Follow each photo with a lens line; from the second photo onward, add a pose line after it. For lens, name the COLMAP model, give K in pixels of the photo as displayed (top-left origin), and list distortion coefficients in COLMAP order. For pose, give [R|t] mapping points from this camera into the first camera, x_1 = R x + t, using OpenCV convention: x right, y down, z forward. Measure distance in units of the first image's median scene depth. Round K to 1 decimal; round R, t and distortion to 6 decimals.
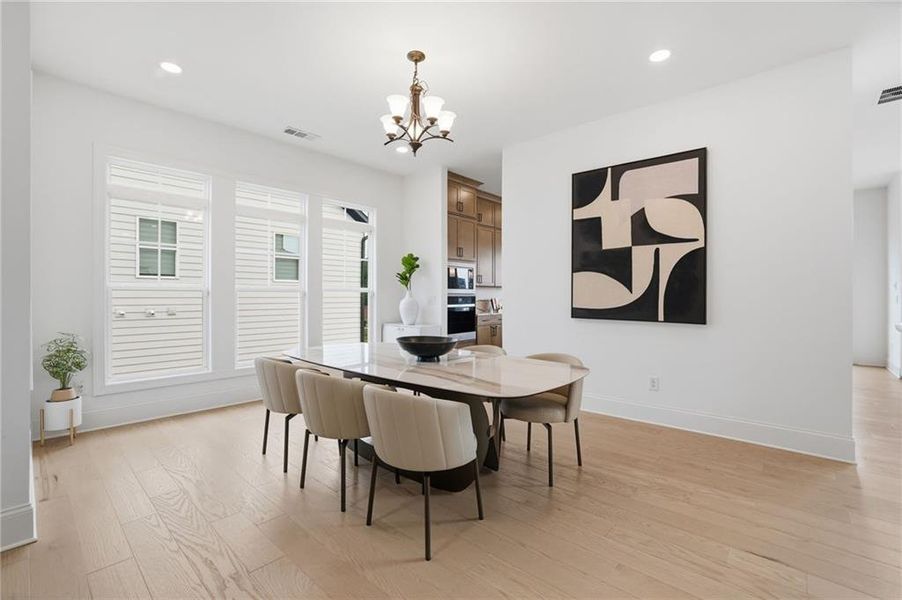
lens RADIAL K [[393.7, 0, 449.2], [0, 393.7, 296.9], [0, 0, 1]] dist [-0.047604, 0.017750]
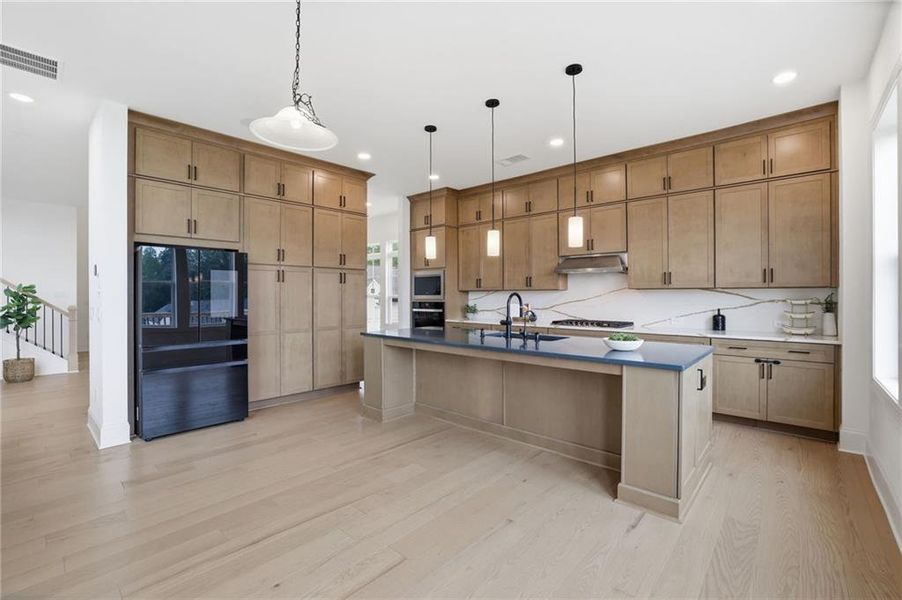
lens RADIAL K [[393.7, 0, 449.2], [0, 393.7, 296.9], [0, 0, 1]] dist [-0.047604, 0.017750]
pose [[-0.007801, 0.002989, -0.999965, 1.730600], [0.001528, 0.999994, 0.002978, -0.027072], [0.999968, -0.001505, -0.007805, 1.647747]]
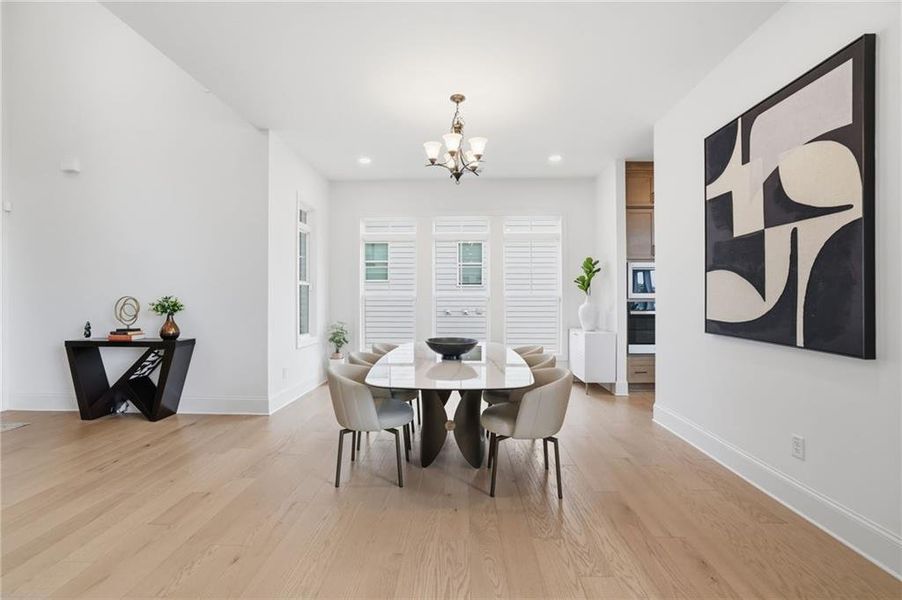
lens RADIAL K [[393.7, 0, 449.2], [0, 393.7, 296.9], [0, 0, 1]] dist [-0.047604, 0.017750]
pose [[0.640342, -0.004532, -0.768076, 0.598256], [0.001224, 0.999987, -0.004879, -0.012658], [0.768089, 0.002184, 0.640340, 0.172431]]
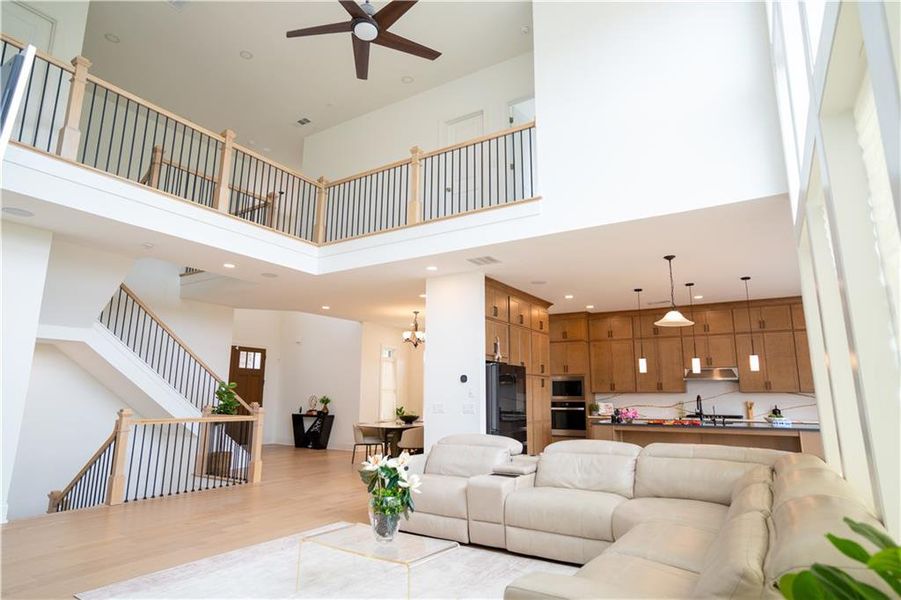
lens RADIAL K [[505.7, 0, 450.5], [0, 505.7, 300.0], [0, 0, 1]] dist [-0.059509, 0.046869]
pose [[0.167331, -0.182548, -0.968853, 2.592813], [-0.006786, 0.982472, -0.186286, -0.028977], [0.985877, 0.037746, 0.163160, 0.487350]]
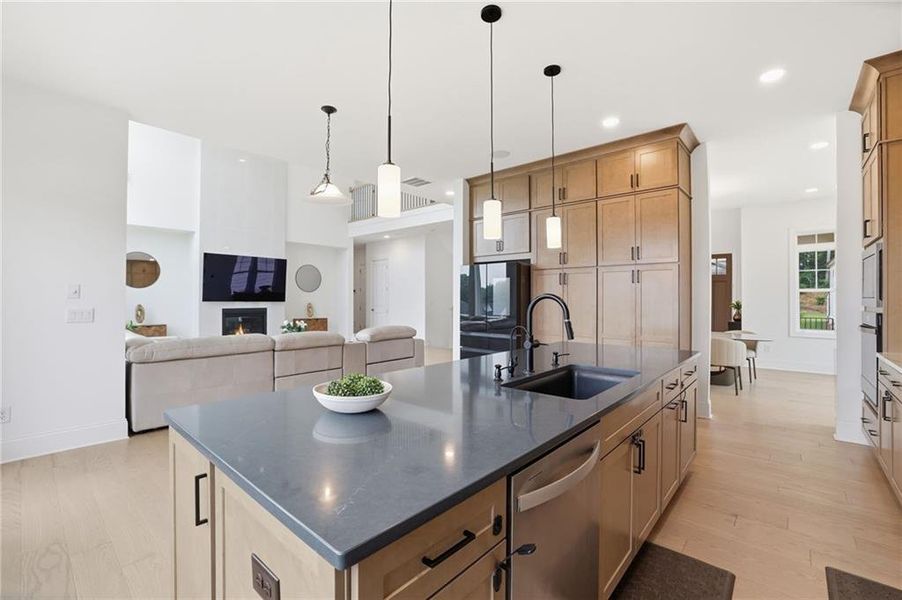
lens RADIAL K [[393.7, 0, 449.2], [0, 393.7, 296.9], [0, 0, 1]] dist [-0.047604, 0.017750]
pose [[-0.999987, -0.002554, -0.004400, 0.911570], [-0.002541, 0.999993, -0.002904, -0.028014], [0.004407, -0.002893, -0.999986, 2.328335]]
